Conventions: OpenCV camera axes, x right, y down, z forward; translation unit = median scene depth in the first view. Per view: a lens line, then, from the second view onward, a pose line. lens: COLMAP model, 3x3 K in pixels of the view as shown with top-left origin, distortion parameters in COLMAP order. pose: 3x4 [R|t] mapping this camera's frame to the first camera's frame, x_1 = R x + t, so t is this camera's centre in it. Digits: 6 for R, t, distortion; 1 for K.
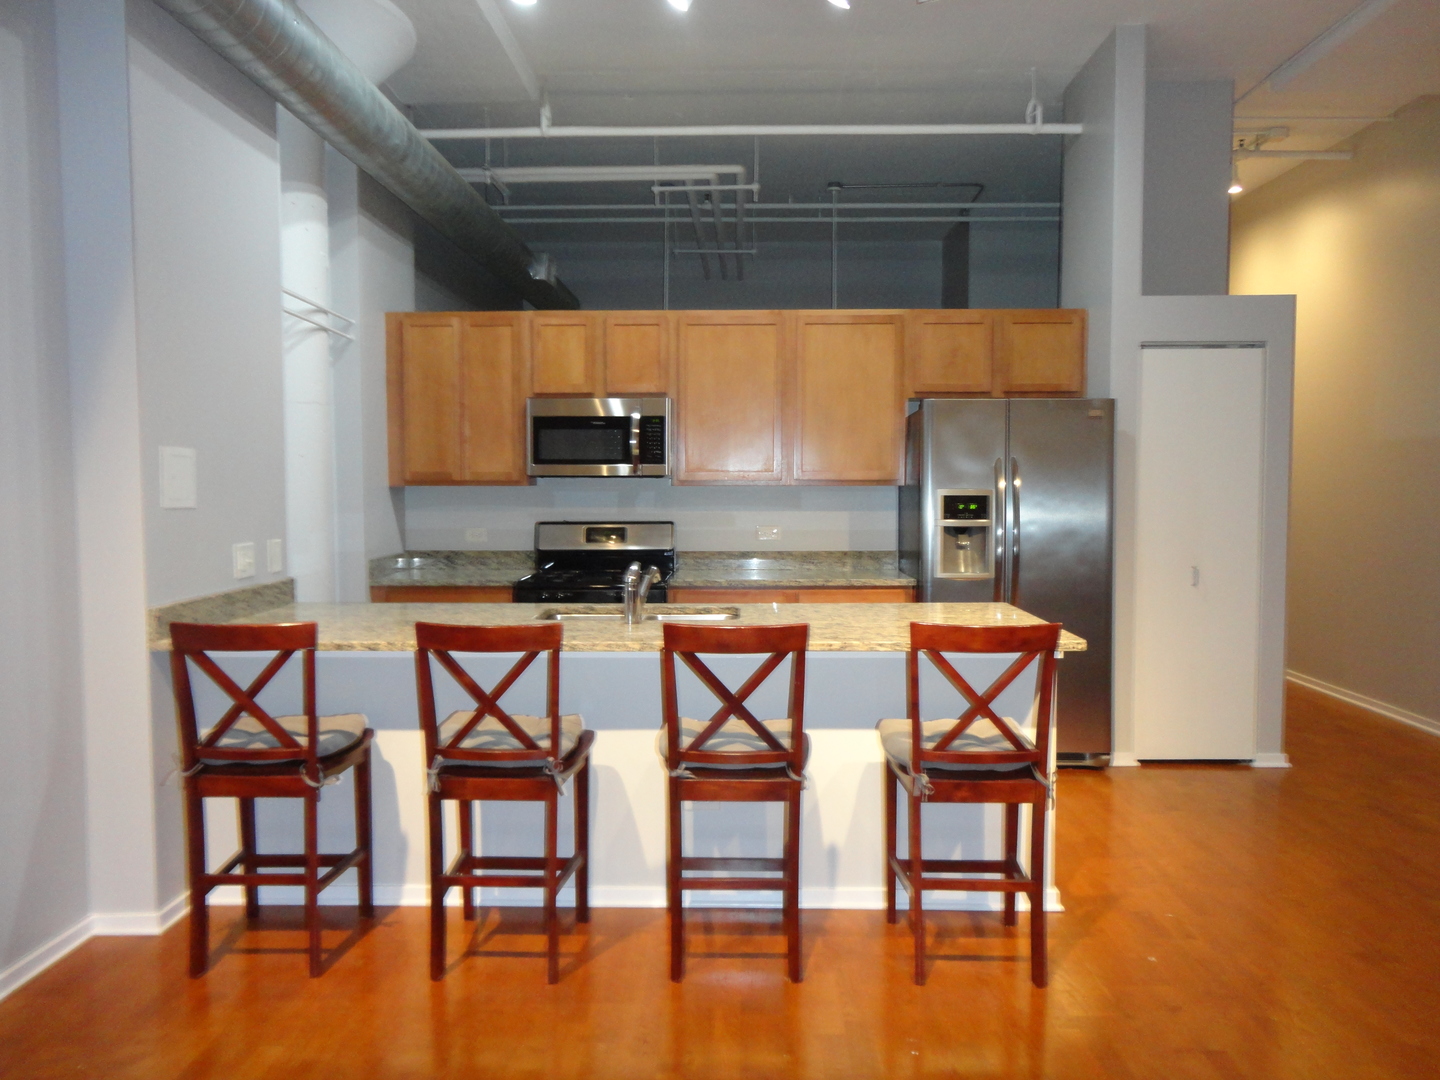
lens RADIAL K [[1068.4, 0, 725.1], [0, 1068.4, 543.7], [0, 0, 1]] dist [-0.003268, 0.010080]
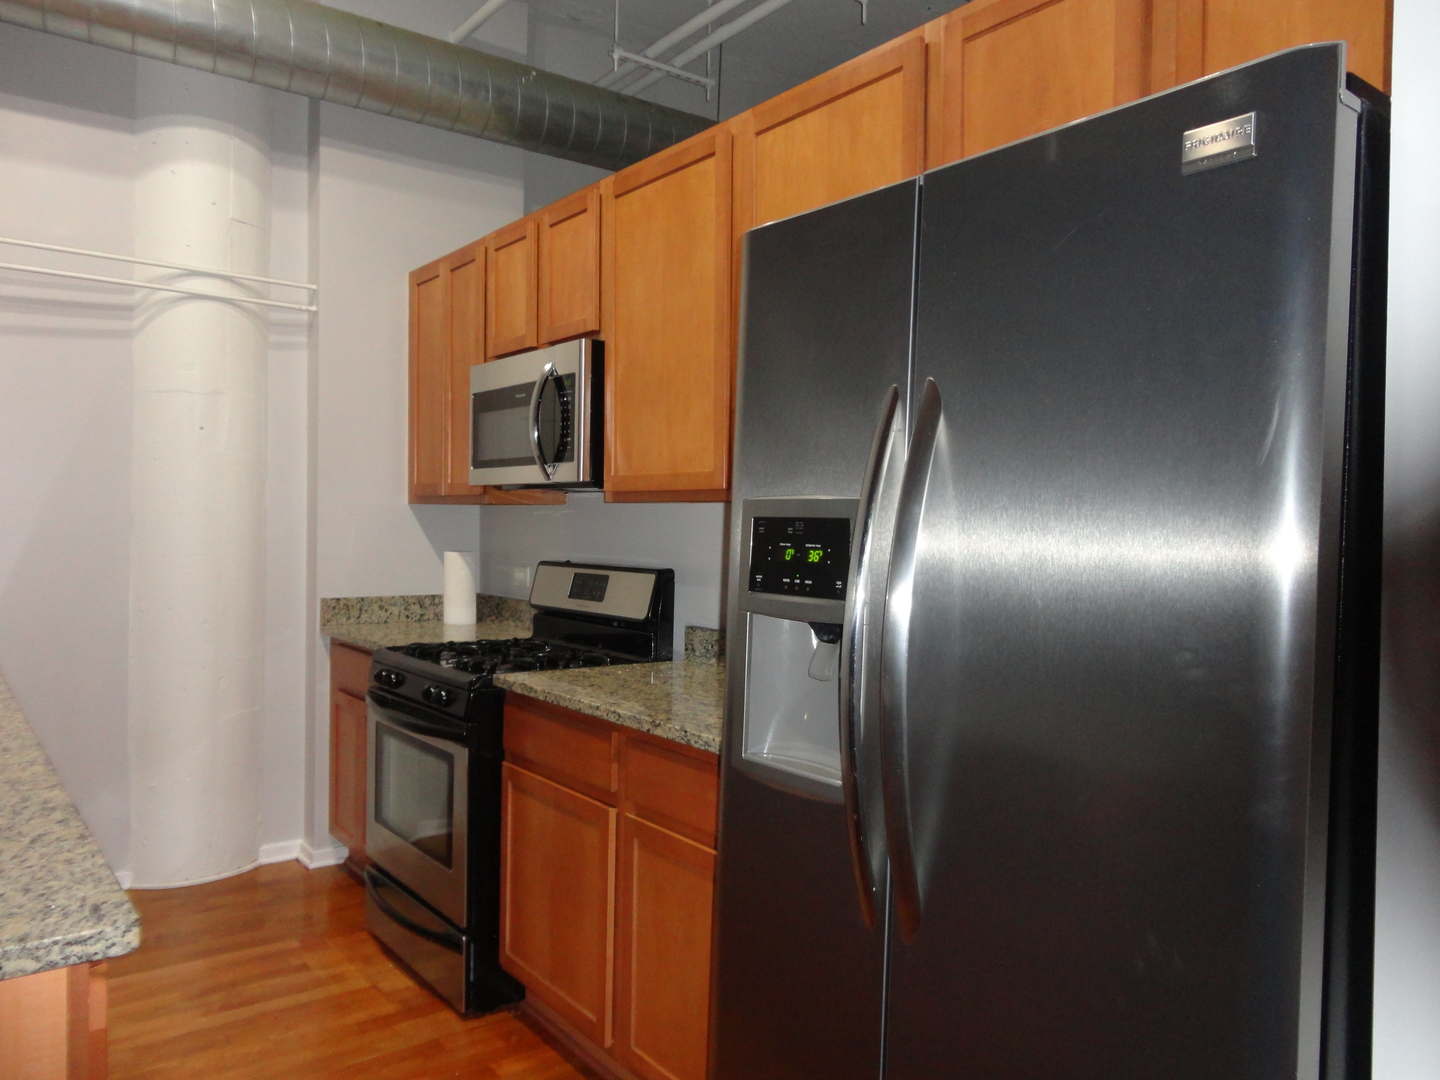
lens RADIAL K [[1068.4, 0, 724.6], [0, 1068.4, 534.1], [0, 0, 1]] dist [-0.003268, 0.010080]
pose [[0.620585, 0.018919, -0.783911, 0.440574], [-0.057830, 0.998091, -0.021694, -0.031644], [0.782004, 0.058797, 0.620494, 0.767498]]
